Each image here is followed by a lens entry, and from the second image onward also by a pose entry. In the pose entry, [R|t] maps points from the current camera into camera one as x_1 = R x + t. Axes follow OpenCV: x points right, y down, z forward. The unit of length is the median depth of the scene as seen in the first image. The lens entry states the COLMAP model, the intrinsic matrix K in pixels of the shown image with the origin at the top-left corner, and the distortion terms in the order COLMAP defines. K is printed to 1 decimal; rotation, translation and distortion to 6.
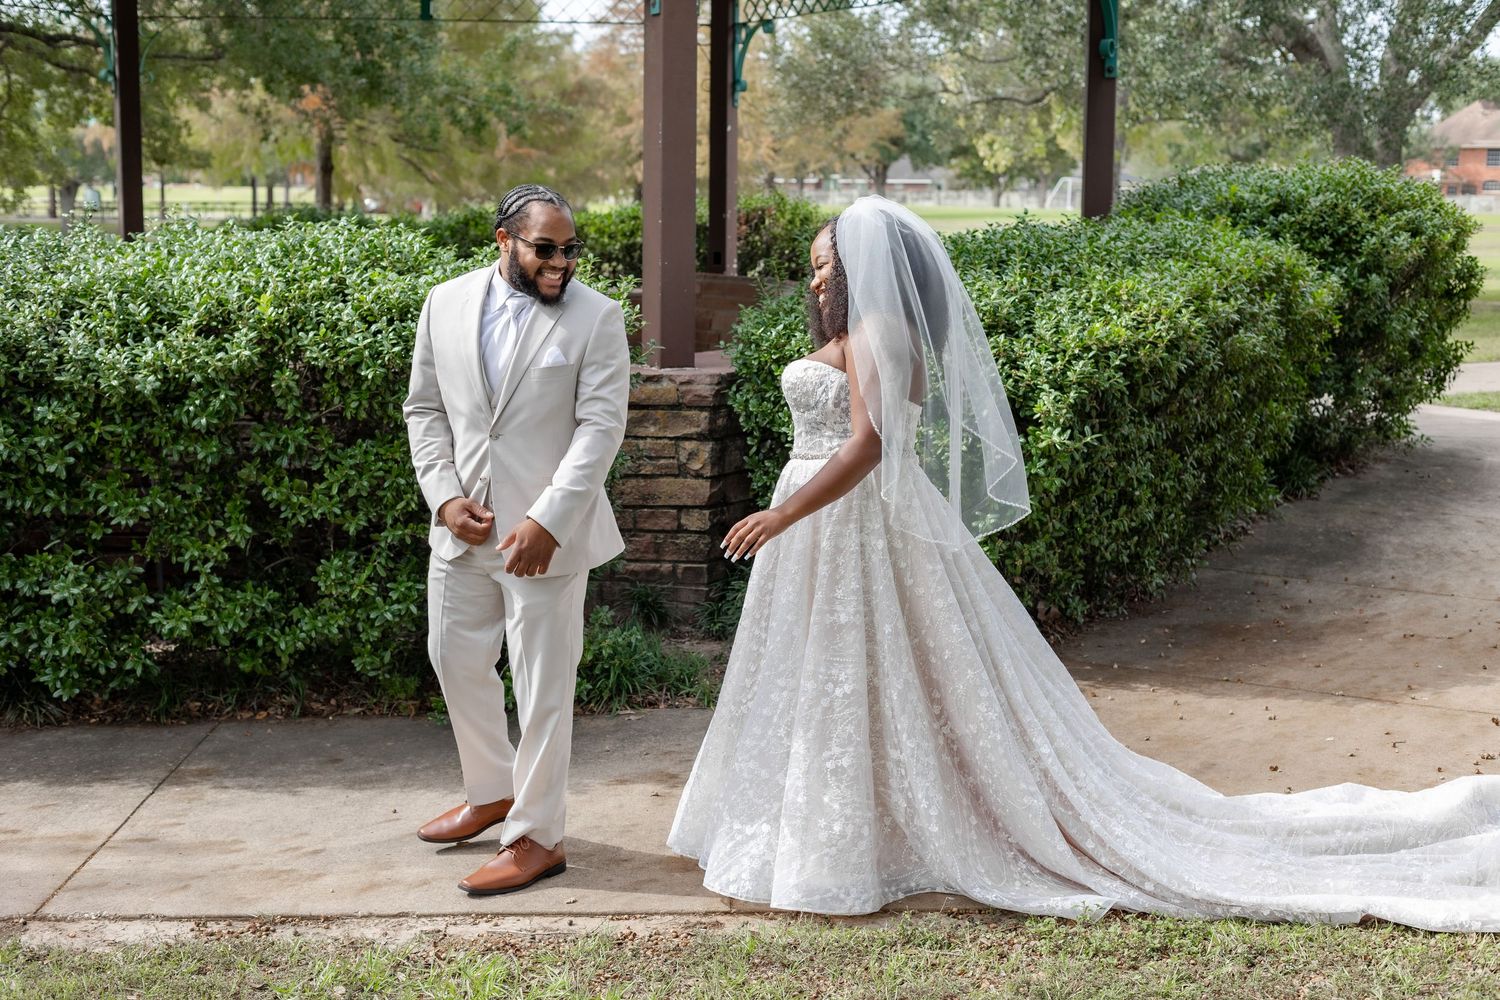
lens RADIAL K [[2165.3, 0, 762.6], [0, 2165.3, 499.1], [0, 0, 1]] dist [0.001778, -0.059936]
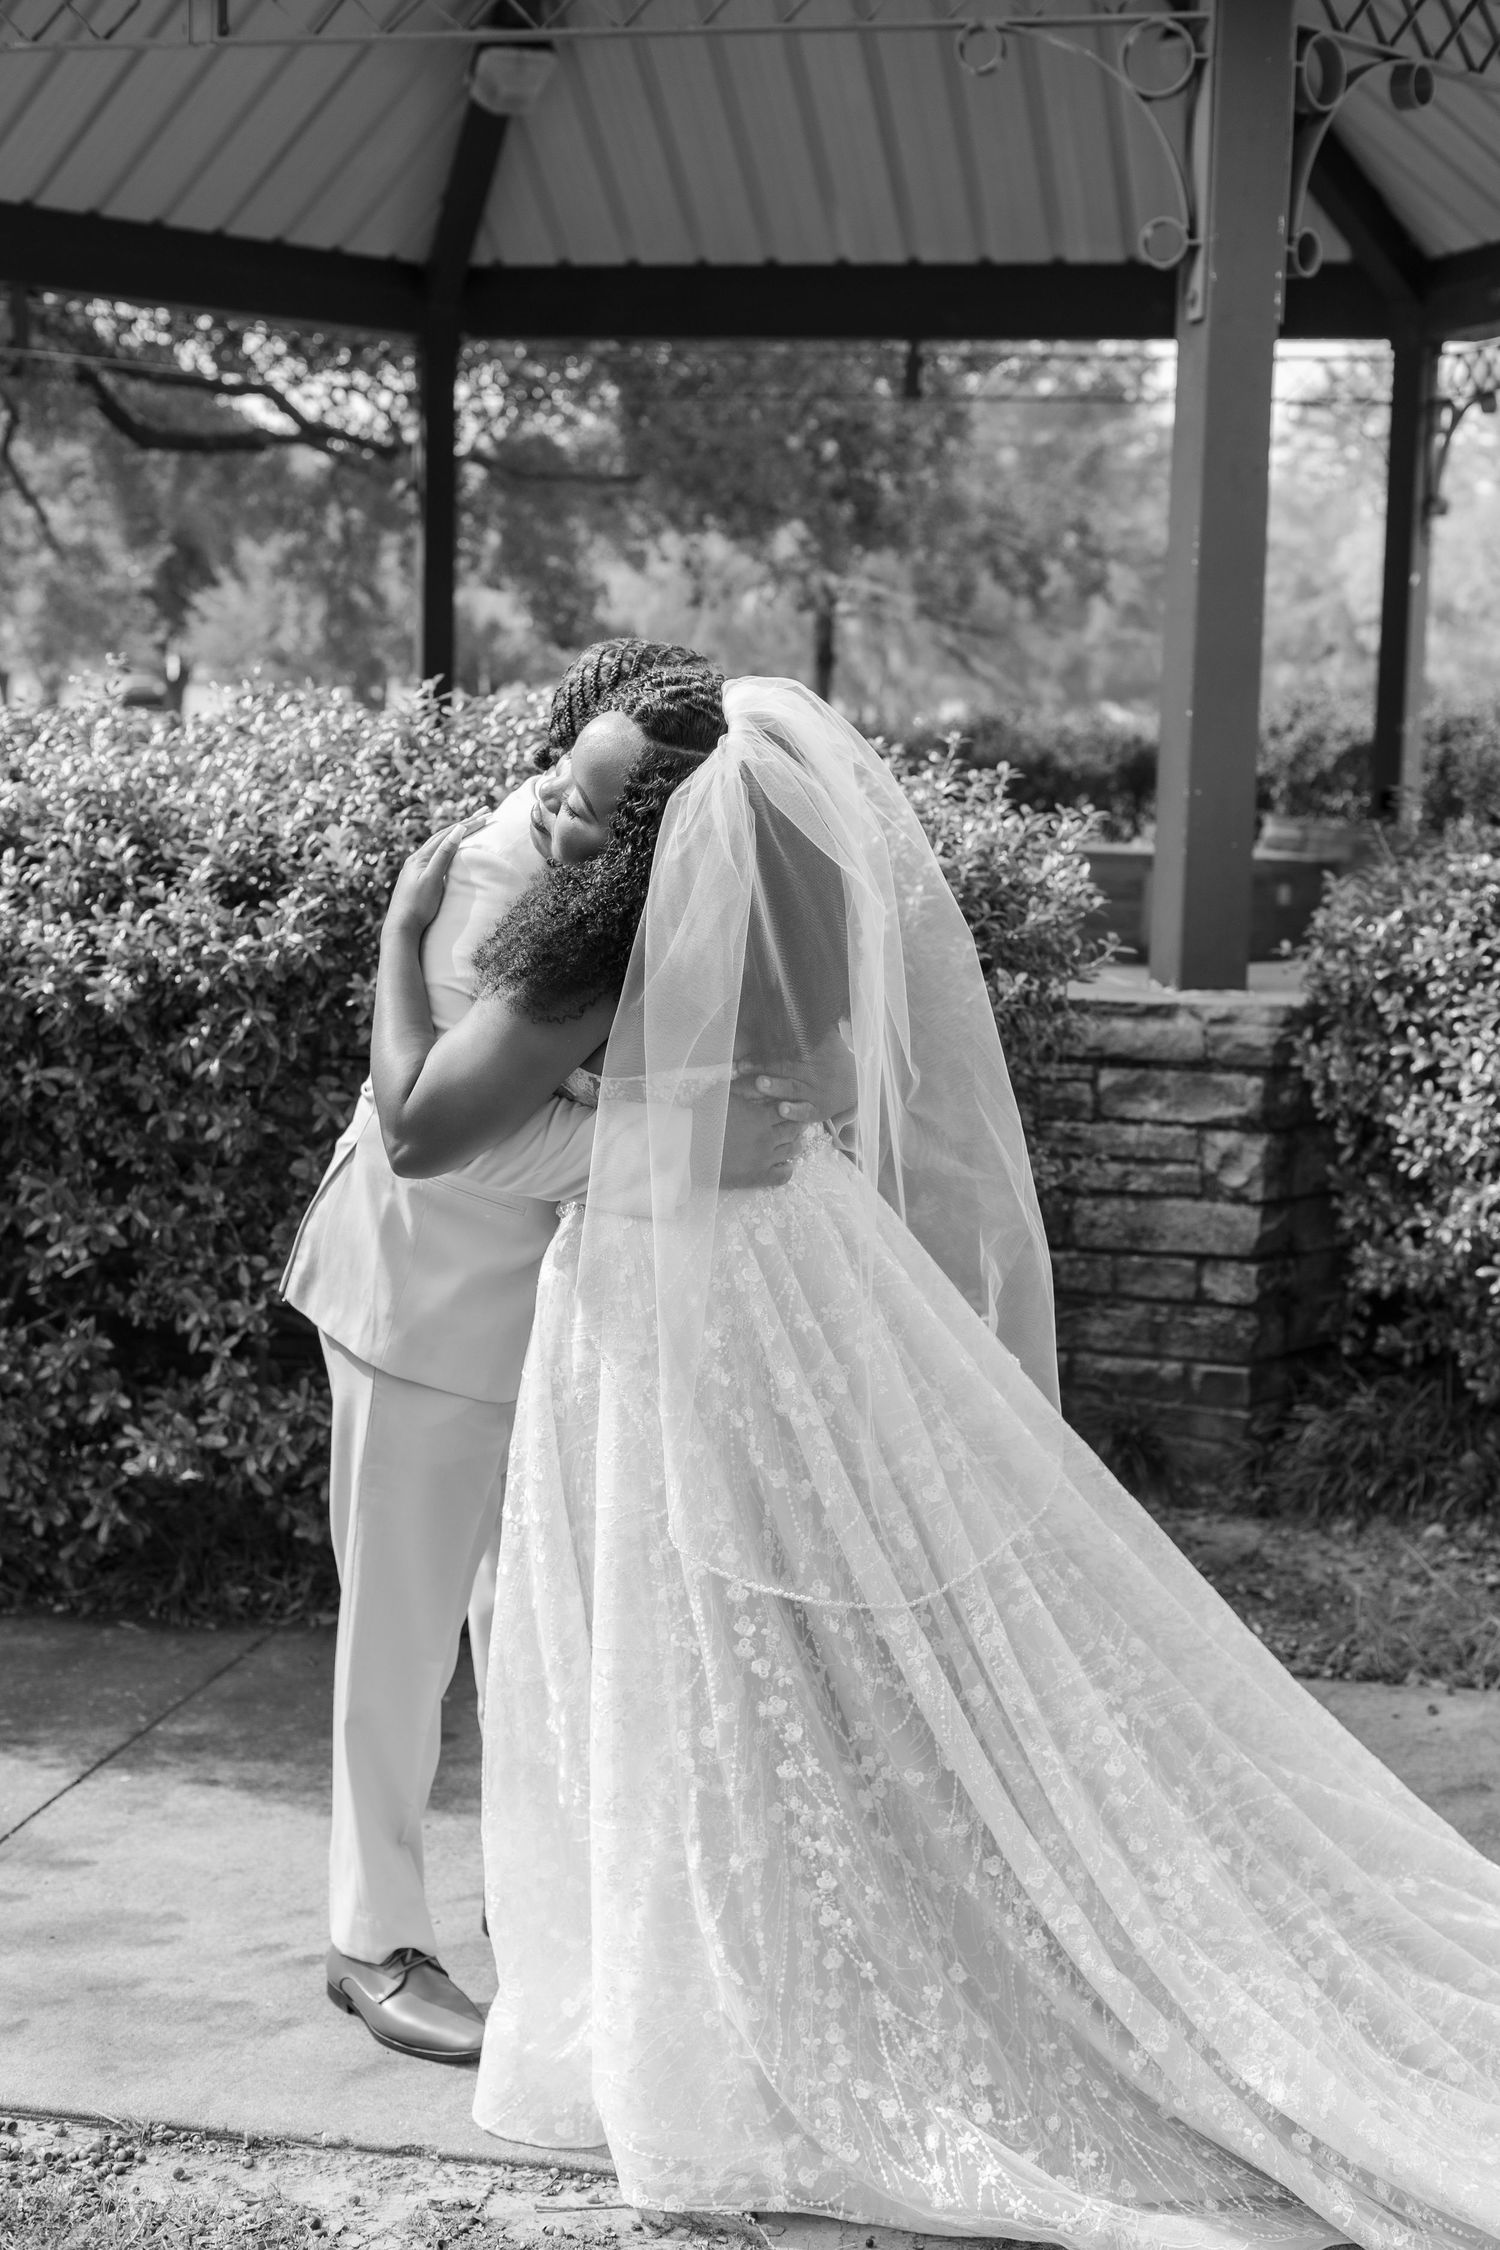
lens RADIAL K [[3261.0, 0, 777.0], [0, 3261.0, 1120.1], [0, 0, 1]] dist [-0.001919, -0.021989]
pose [[0.973834, 0.041186, -0.223498, 0.046788], [-0.044735, 0.998940, -0.010839, -0.020536], [0.222814, 0.020553, 0.974644, 0.264283]]
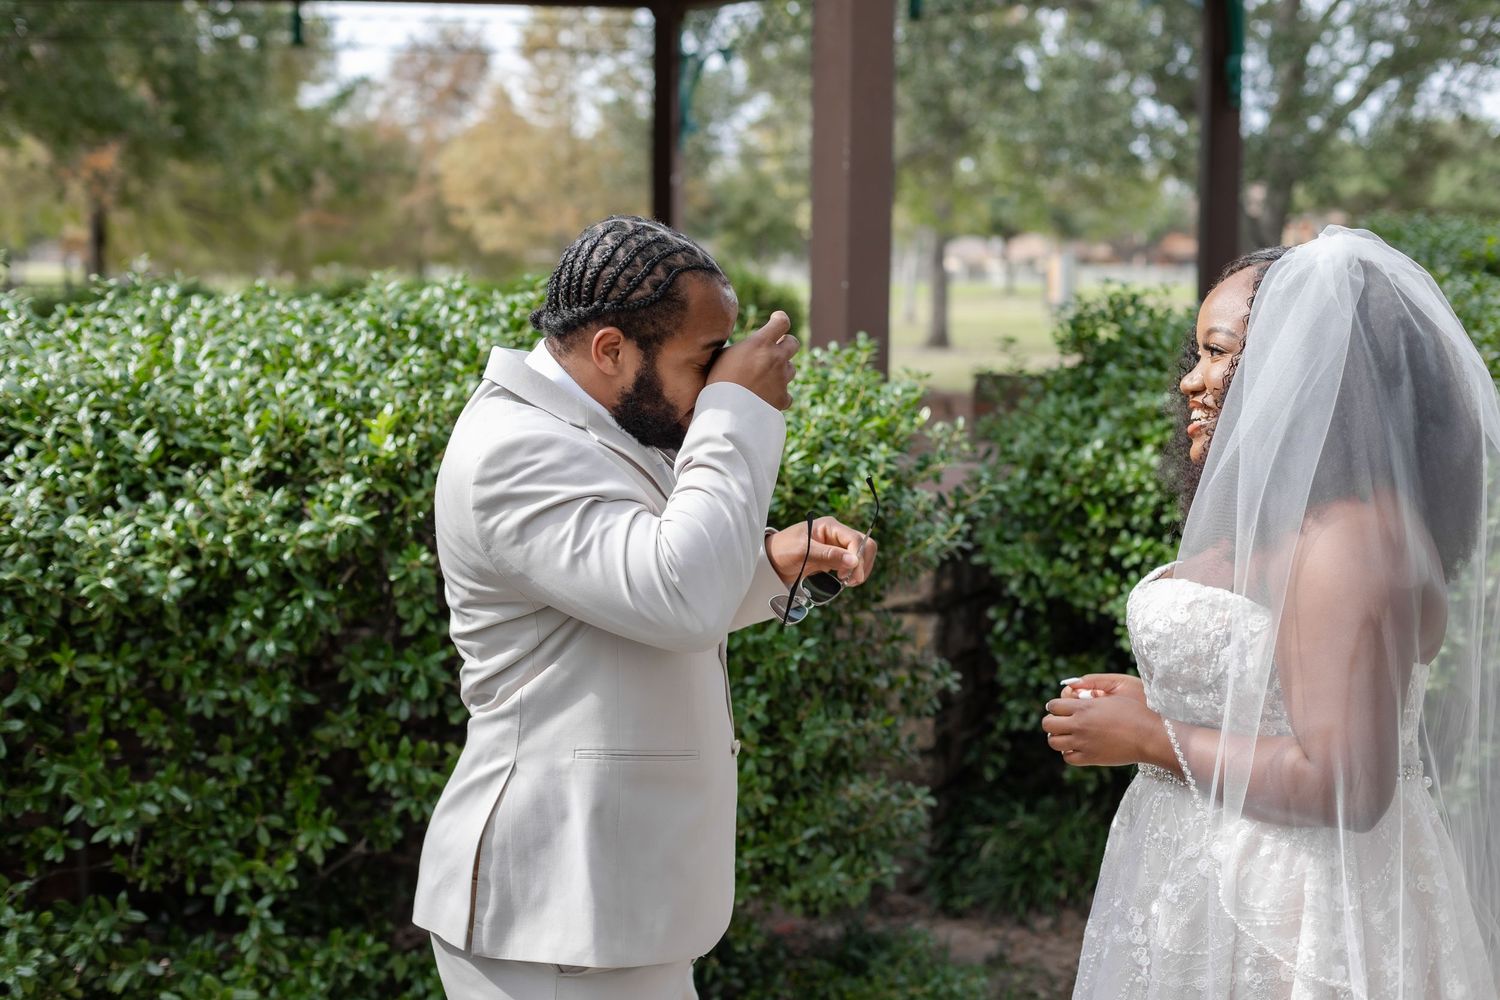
lens RADIAL K [[2165.6, 0, 750.0], [0, 2165.6, 500.0], [0, 0, 1]] dist [-0.014602, 0.011634]
pose [[0.993472, -0.015839, 0.112969, -0.195770], [0.019825, 0.999217, -0.034253, -0.050903], [-0.112338, 0.036269, 0.993008, 0.440710]]
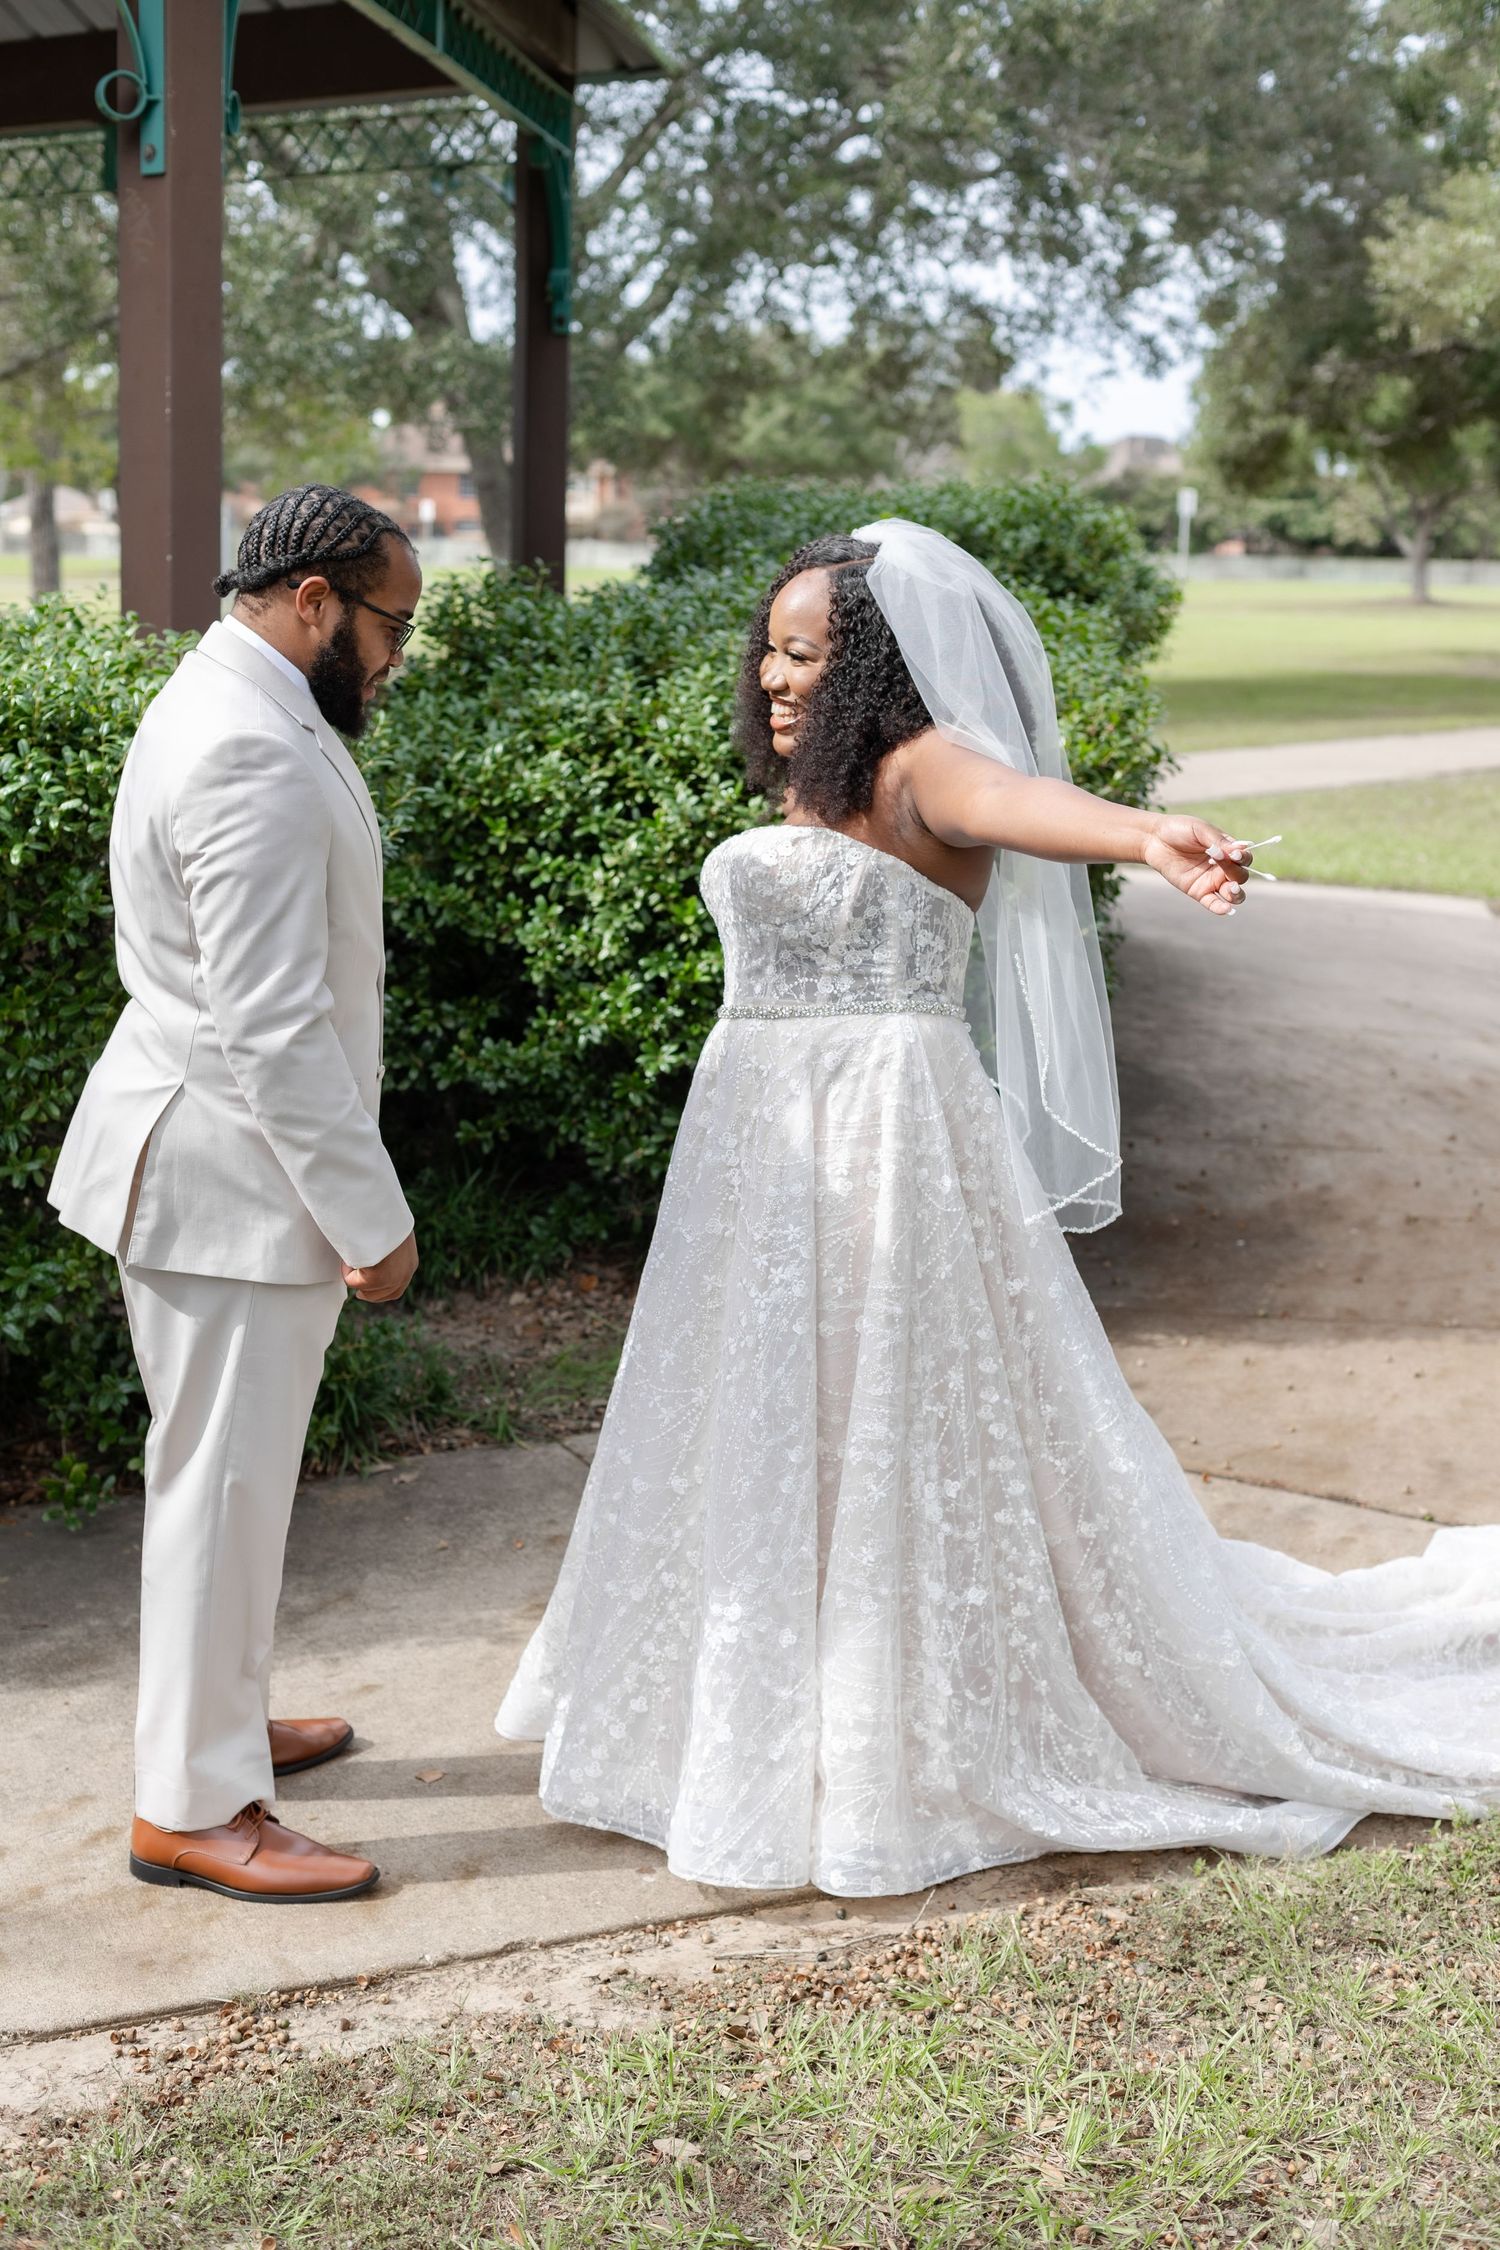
lens RADIAL K [[3248.3, 0, 740.8], [0, 3248.3, 1123.6], [0, 0, 1]] dist [-0.014602, 0.011634]
pose [[0.911611, -0.056883, 0.407099, -0.329994], [0.040735, 0.998005, 0.048231, -0.024732], [-0.409030, -0.027385, 0.912110, 0.243953]]
